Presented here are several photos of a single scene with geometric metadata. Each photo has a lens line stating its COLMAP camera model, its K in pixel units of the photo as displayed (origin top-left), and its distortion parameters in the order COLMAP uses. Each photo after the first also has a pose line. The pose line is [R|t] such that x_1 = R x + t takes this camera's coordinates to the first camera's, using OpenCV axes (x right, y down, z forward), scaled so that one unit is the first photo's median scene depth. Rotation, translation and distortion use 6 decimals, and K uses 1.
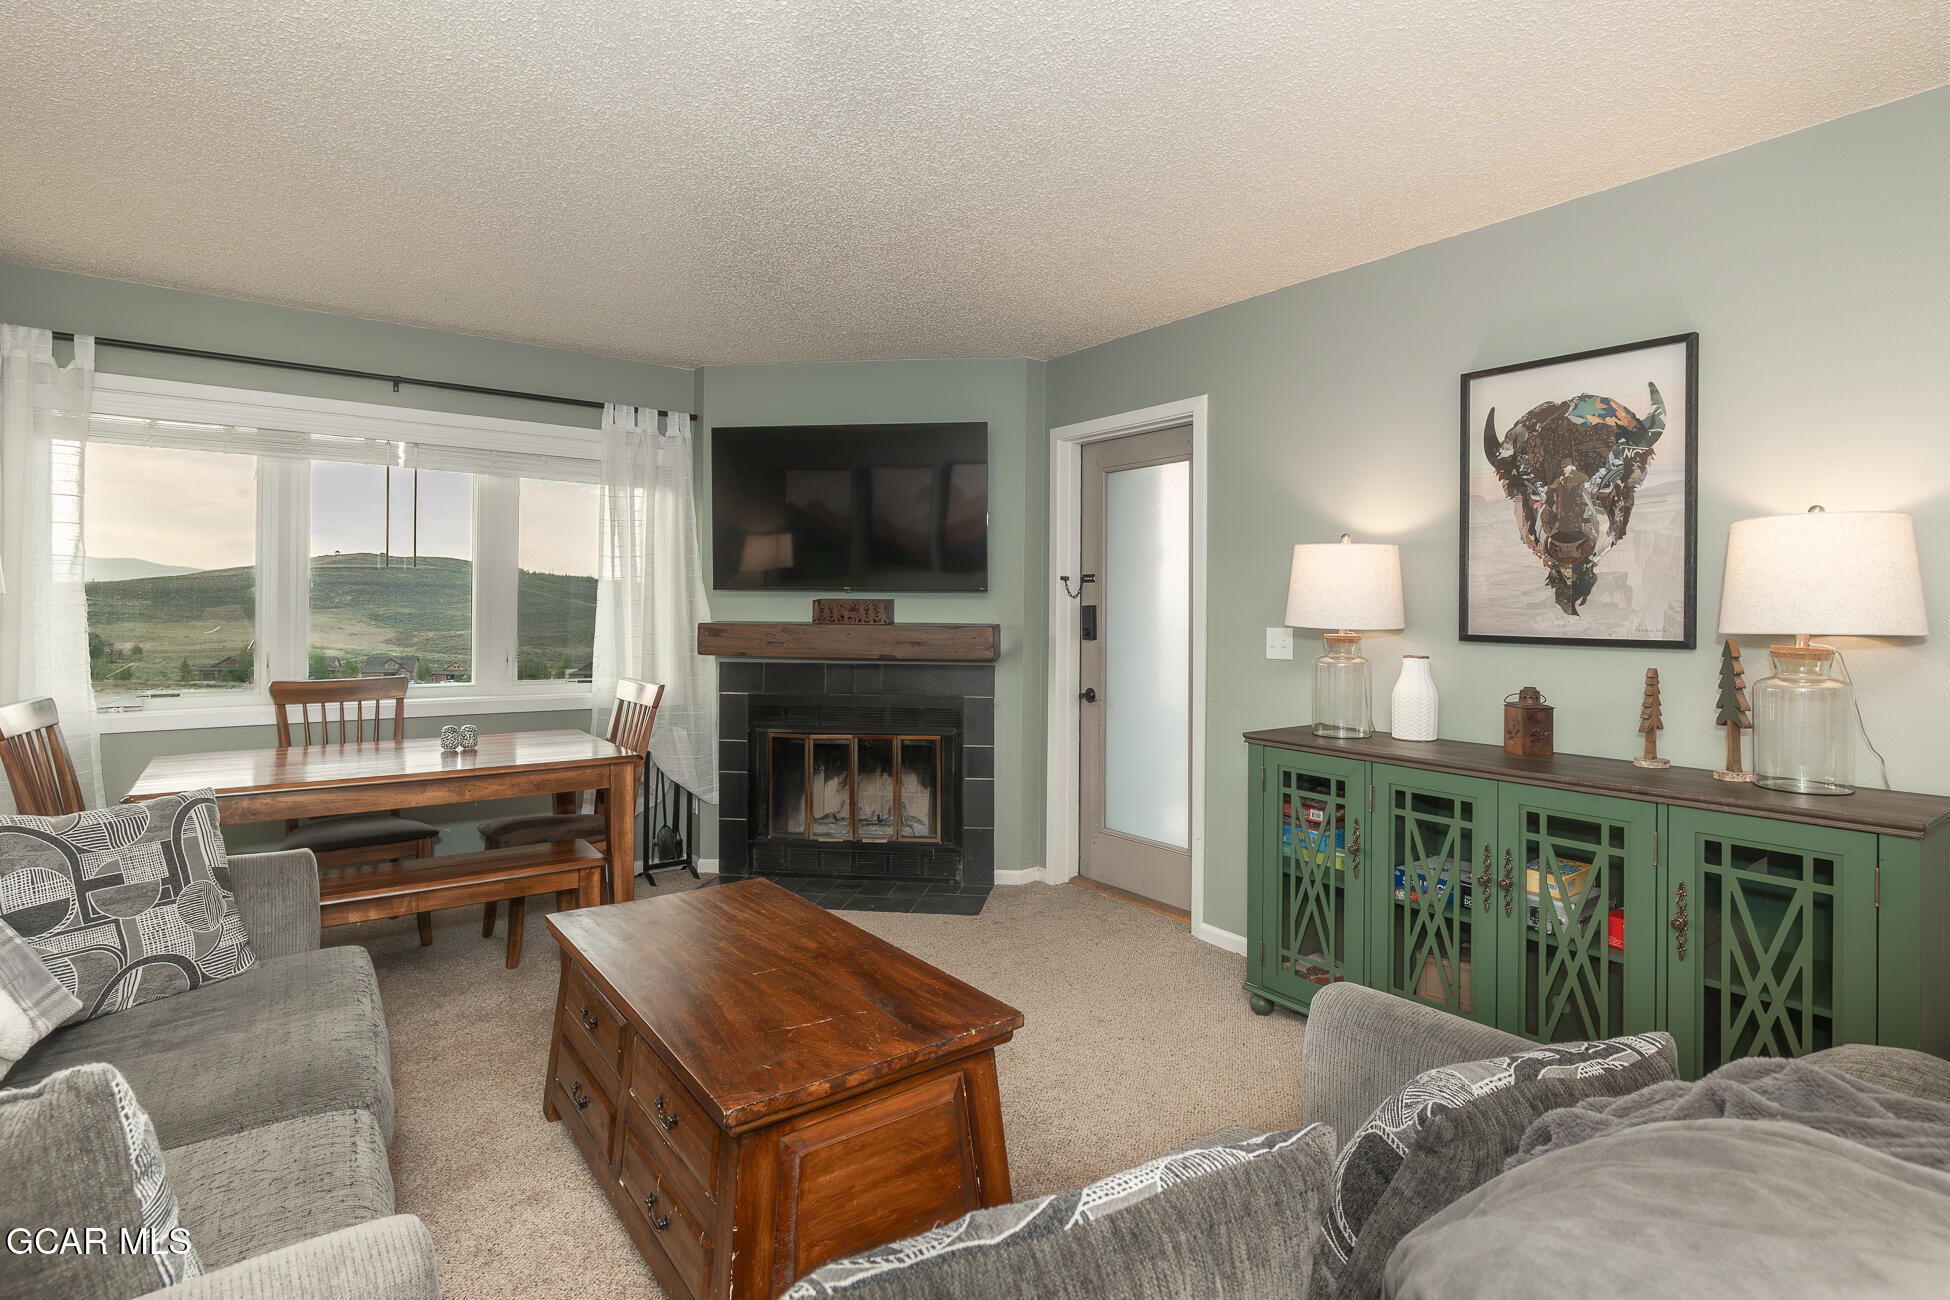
lens RADIAL K [[962.2, 0, 1004.9], [0, 962.2, 610.3], [0, 0, 1]] dist [-0.010049, 0.001353]
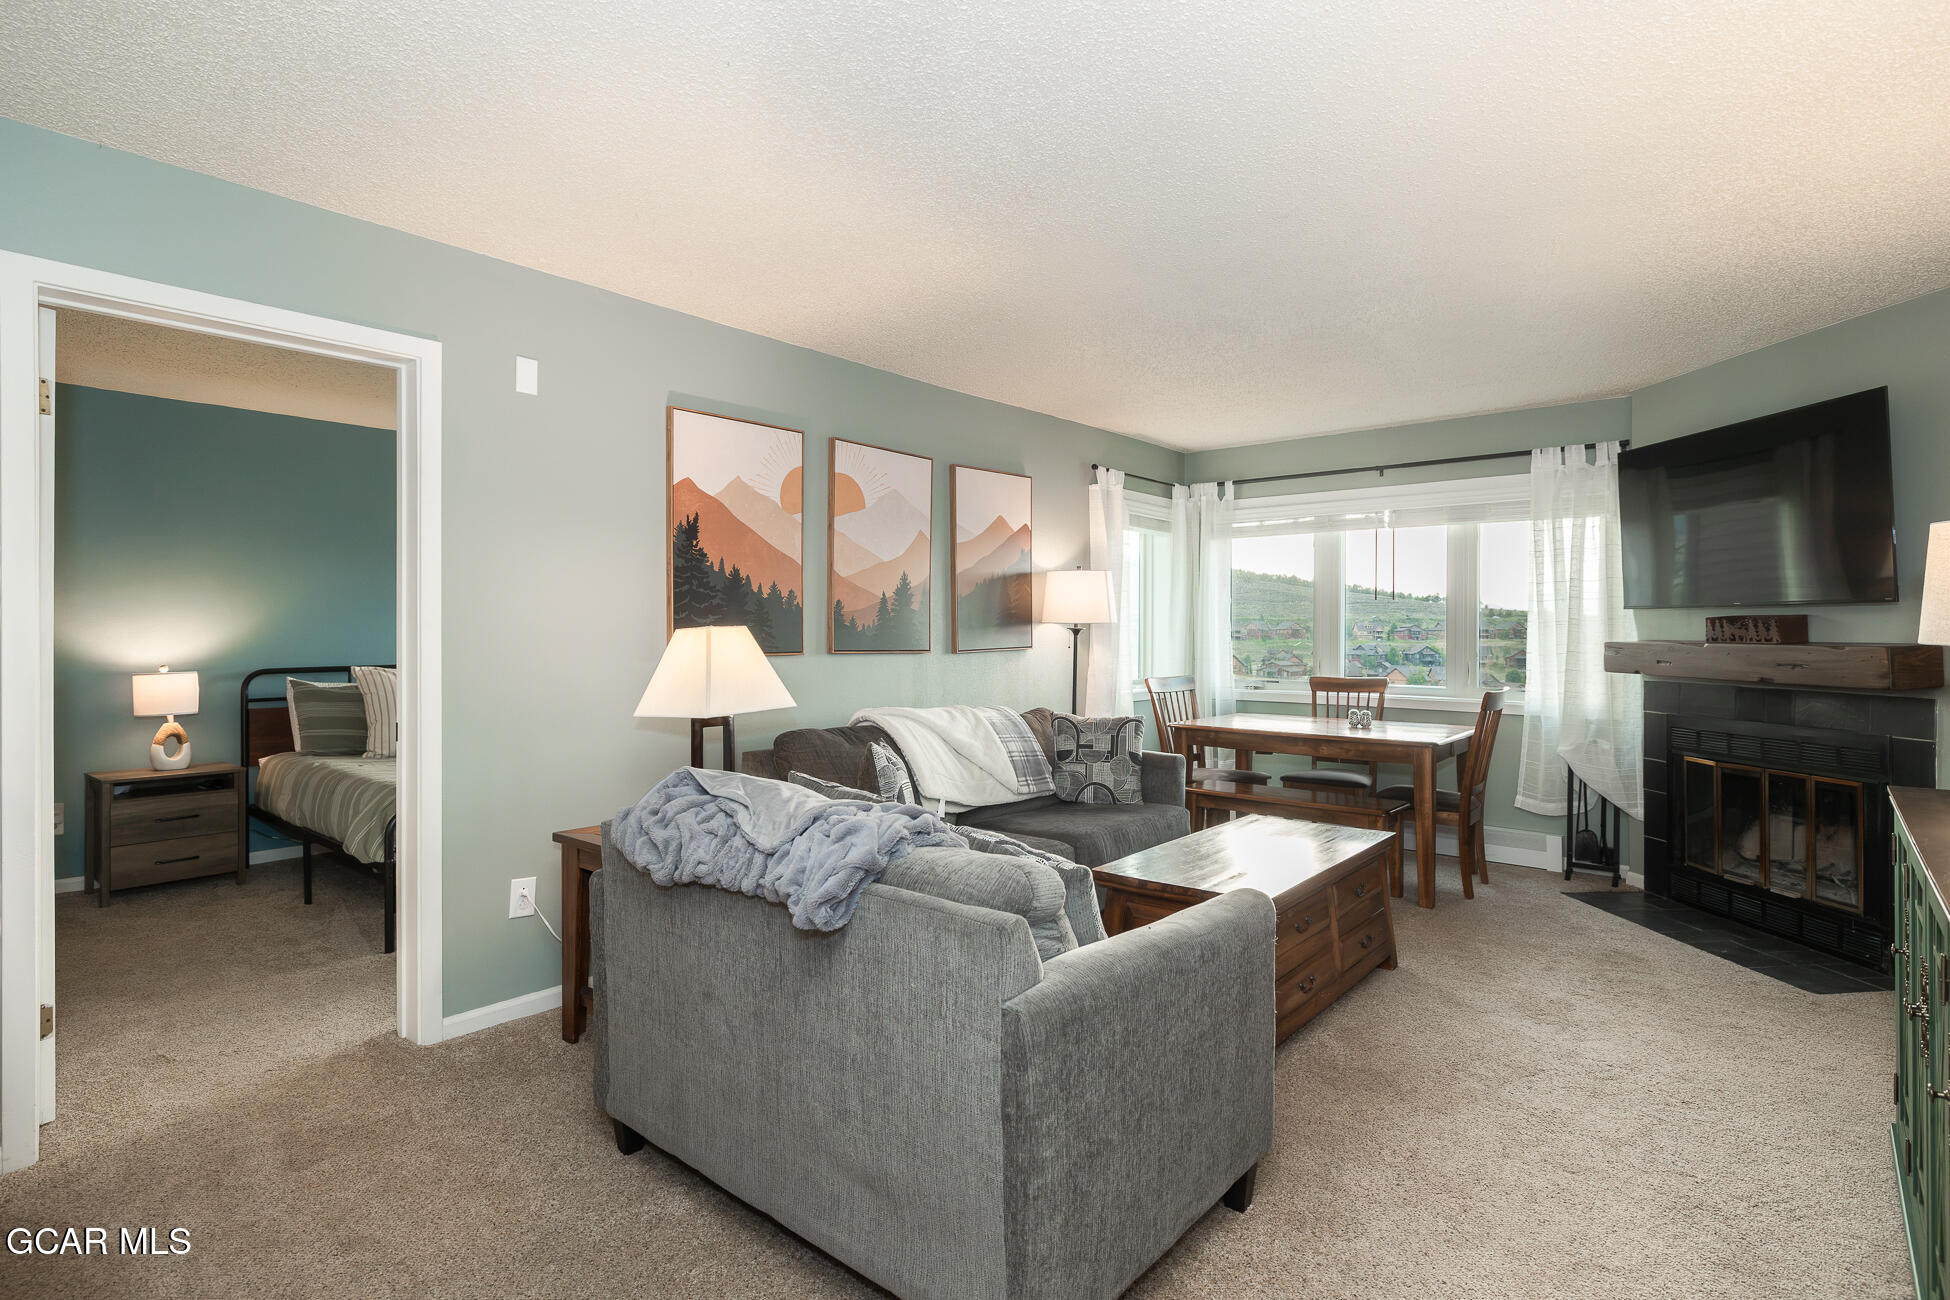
lens RADIAL K [[971.3, 0, 998.8], [0, 971.3, 631.2], [0, 0, 1]] dist [-0.010135, 0.001172]
pose [[0.228475, -0.006180, -0.973530, 0.730436], [-0.000113, 0.999980, -0.006374, 0.011312], [0.973550, 0.001566, 0.228470, 0.142508]]
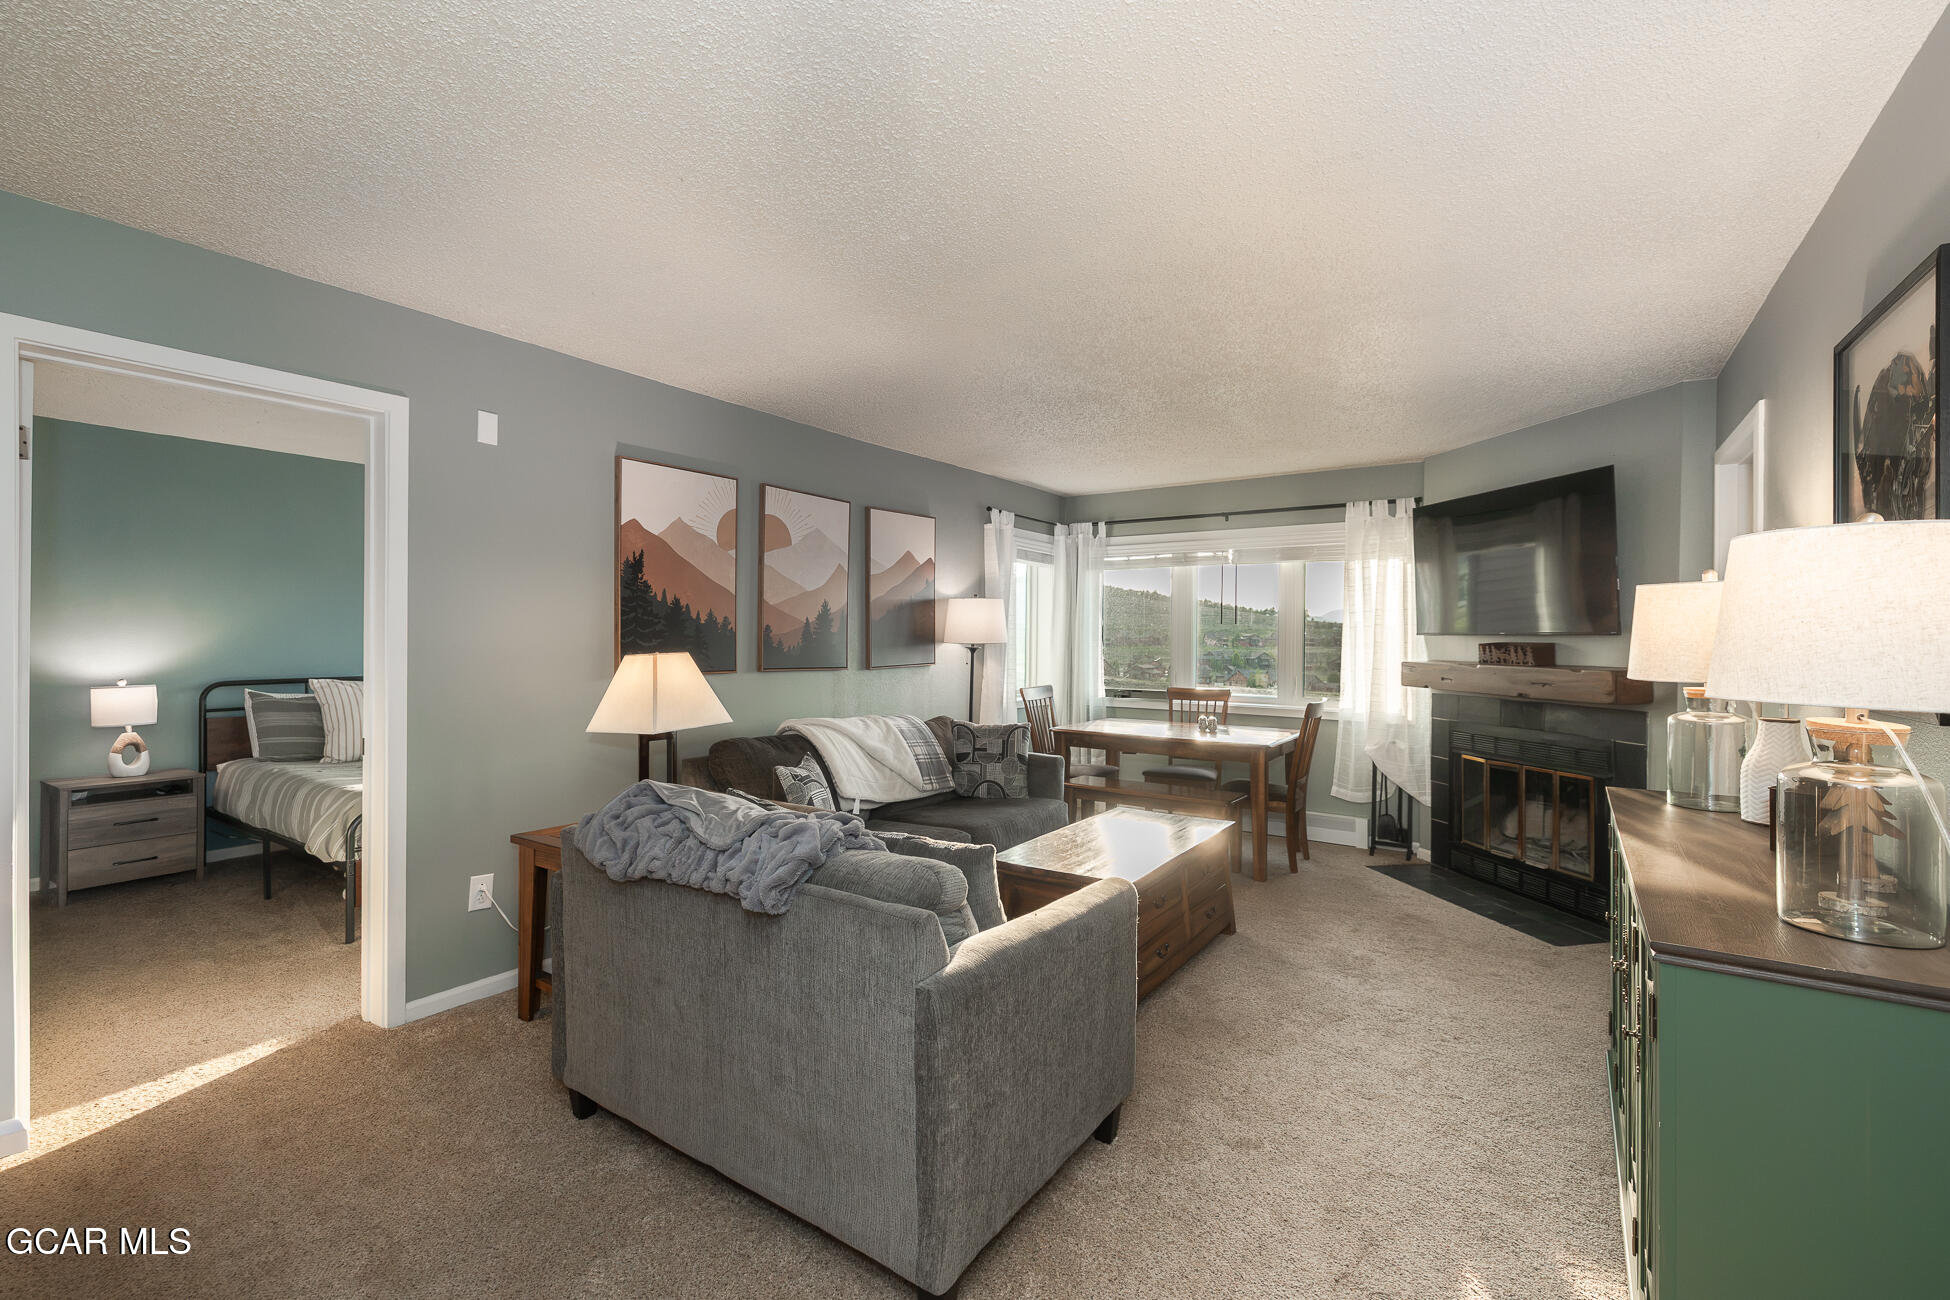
lens RADIAL K [[846.5, 0, 983.5], [0, 846.5, 639.8], [0, 0, 1]] dist [-0.004097, -0.000267]
pose [[0.319925, -0.001621, -0.947441, 0.754762], [-0.005770, 0.999977, -0.003660, -0.010892], [0.947425, 0.006638, 0.319909, 0.129691]]
